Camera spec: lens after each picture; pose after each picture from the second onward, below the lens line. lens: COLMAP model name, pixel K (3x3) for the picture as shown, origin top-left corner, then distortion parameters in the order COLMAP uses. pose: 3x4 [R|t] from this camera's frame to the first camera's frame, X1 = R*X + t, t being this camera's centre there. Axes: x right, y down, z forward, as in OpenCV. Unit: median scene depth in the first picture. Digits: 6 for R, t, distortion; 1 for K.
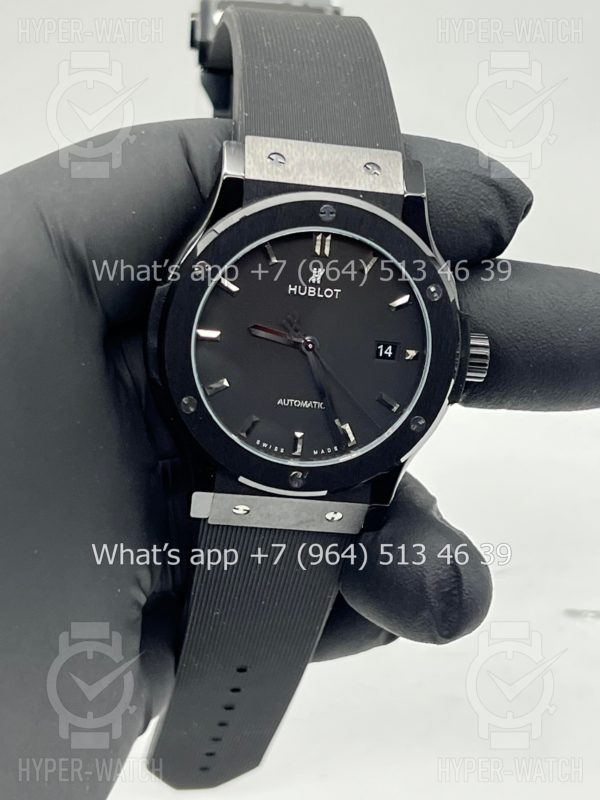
lens RADIAL K [[1849.1, 0, 299.9], [0, 1849.1, 385.6], [0, 0, 1]] dist [0.242865, 0.000000]
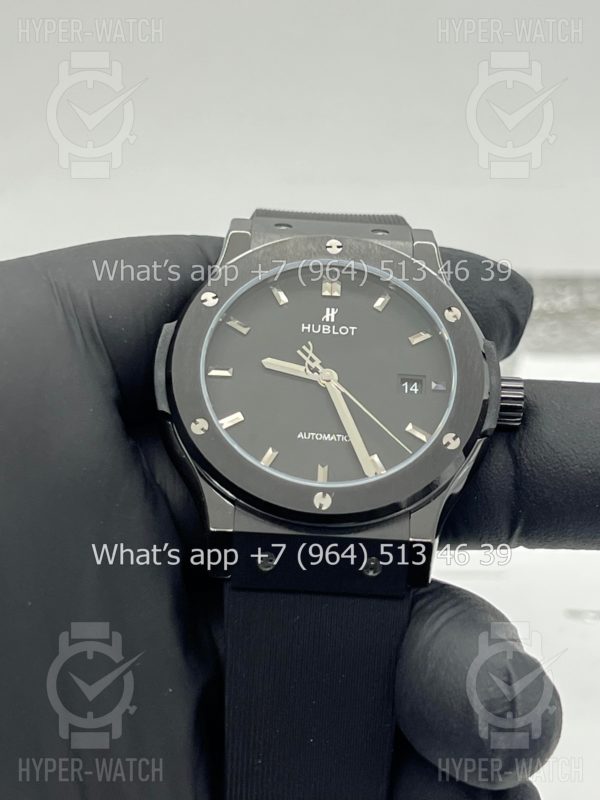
lens RADIAL K [[1849.1, 0, 301.0], [0, 1849.1, 402.6], [0, 0, 1]] dist [0.242865, 0.000000]
pose [[0.992277, -0.105187, -0.065747, 0.052315], [0.047605, 0.812365, -0.581204, 0.534473], [0.114546, 0.573585, 0.811098, 0.238983]]
